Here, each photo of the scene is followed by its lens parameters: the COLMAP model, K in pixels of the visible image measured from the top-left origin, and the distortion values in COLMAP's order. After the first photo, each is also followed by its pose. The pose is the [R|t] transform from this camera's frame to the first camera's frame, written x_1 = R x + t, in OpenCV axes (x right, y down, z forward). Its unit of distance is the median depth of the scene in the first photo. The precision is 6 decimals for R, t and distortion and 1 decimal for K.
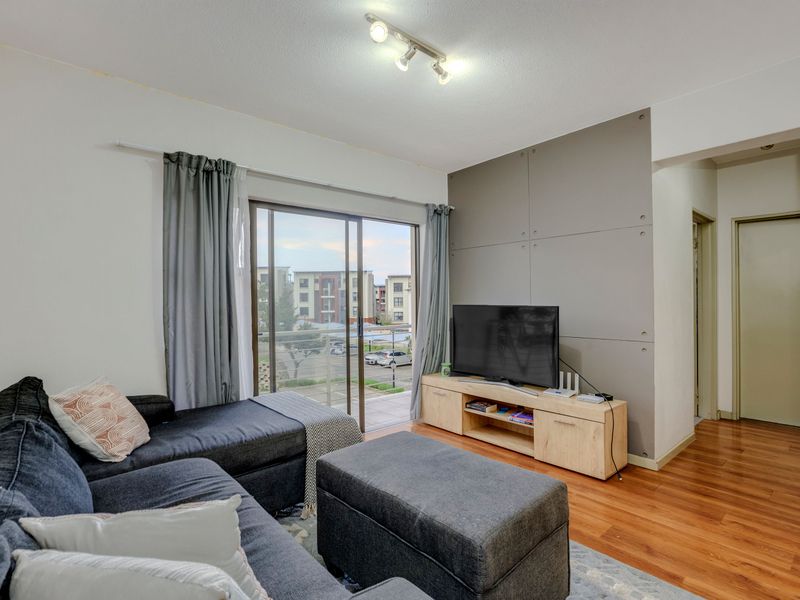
lens RADIAL K [[408.3, 0, 405.8], [0, 408.3, 298.9], [0, 0, 1]] dist [-0.038998, 0.013768]
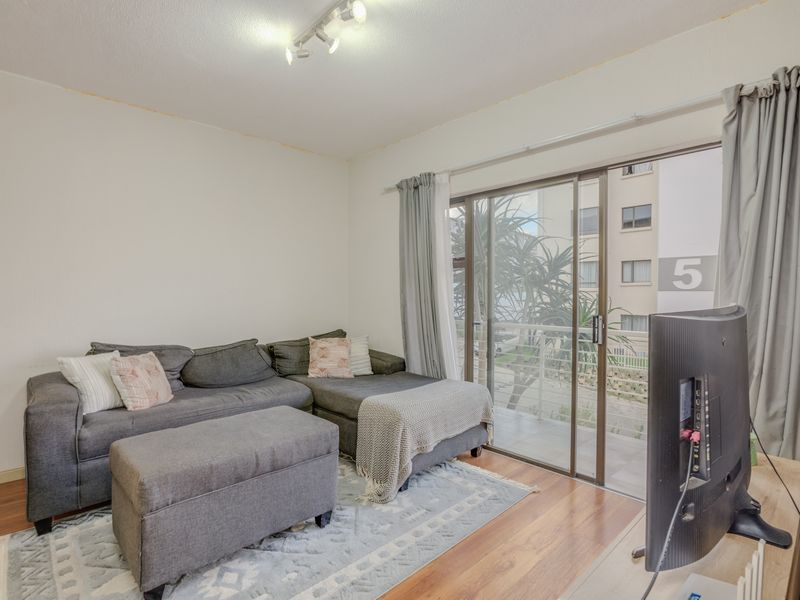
lens RADIAL K [[408.3, 0, 399.4], [0, 408.3, 301.2], [0, 0, 1]] dist [-0.038998, 0.013768]
pose [[0.032889, 0.035161, -0.998840, 0.720598], [0.003291, 0.999372, 0.035288, -0.007387], [0.999454, -0.004448, 0.032752, 0.832674]]
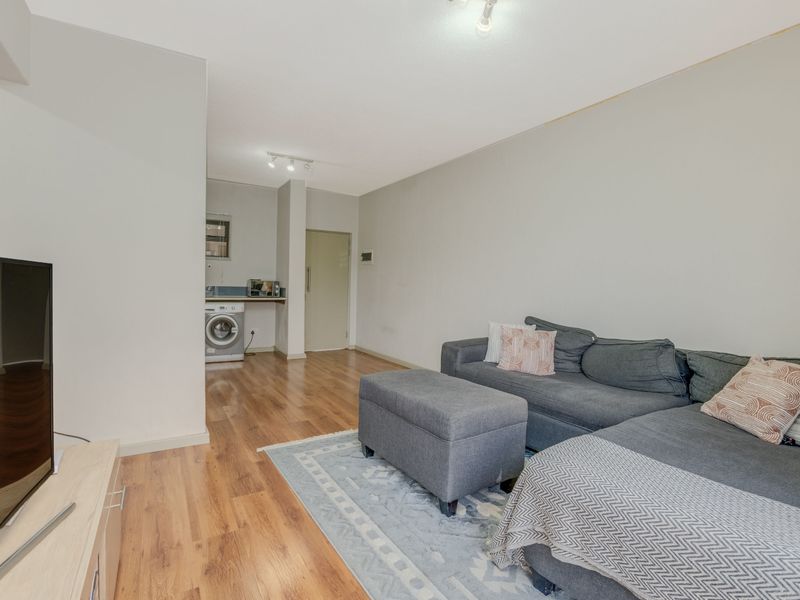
lens RADIAL K [[408.3, 0, 395.8], [0, 408.3, 298.3], [0, 0, 1]] dist [-0.038998, 0.013768]
pose [[-0.985111, -0.018197, 0.170954, -0.022596], [-0.013694, 0.999528, 0.027483, 0.037232], [-0.171373, 0.024733, -0.984896, 1.398217]]
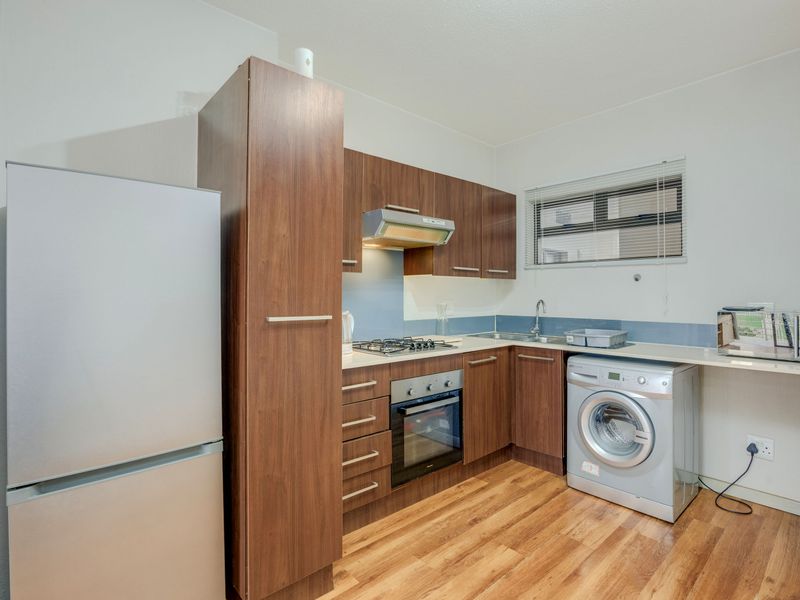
lens RADIAL K [[408.3, 0, 406.9], [0, 408.3, 289.1], [0, 0, 1]] dist [-0.038998, 0.013768]
pose [[-0.021553, 0.026884, 0.999406, 0.297498], [-0.006708, 0.999612, -0.027034, -0.001742], [-0.999745, -0.007287, -0.021364, 0.108216]]
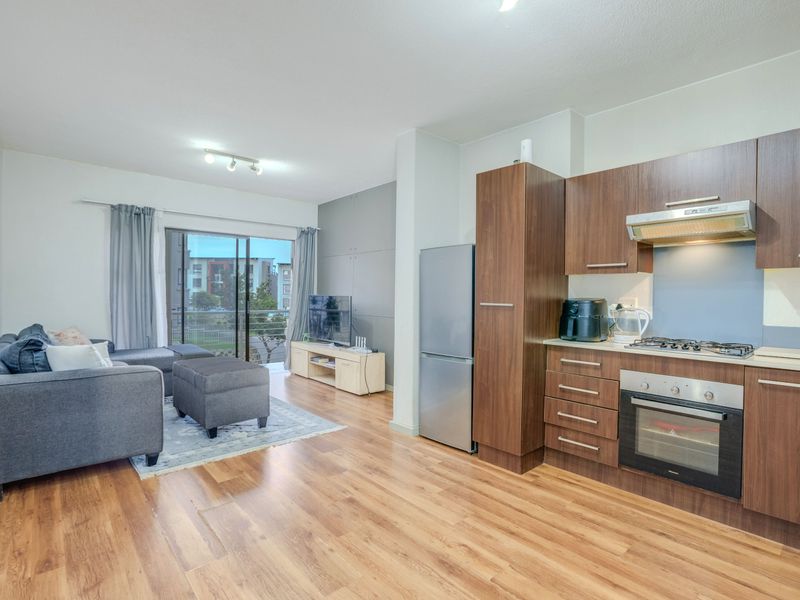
lens RADIAL K [[408.3, 0, 402.5], [0, 408.3, 299.4], [0, 0, 1]] dist [-0.038998, 0.013768]
pose [[0.999518, 0.022589, 0.021296, 0.581626], [-0.022929, 0.999612, 0.015824, 0.000608], [-0.020931, -0.016305, 0.999648, -0.713953]]
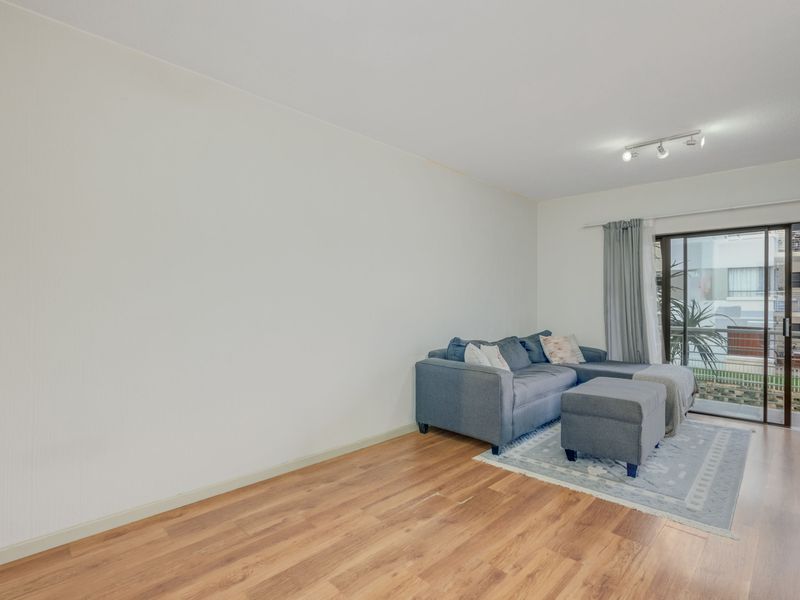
lens RADIAL K [[408.3, 0, 398.2], [0, 408.3, 300.4], [0, 0, 1]] dist [-0.038998, 0.013768]
pose [[0.078760, 0.008769, -0.996855, 1.102925], [0.000658, 0.999961, 0.008848, -0.014432], [0.996893, -0.001352, 0.078751, -0.121819]]
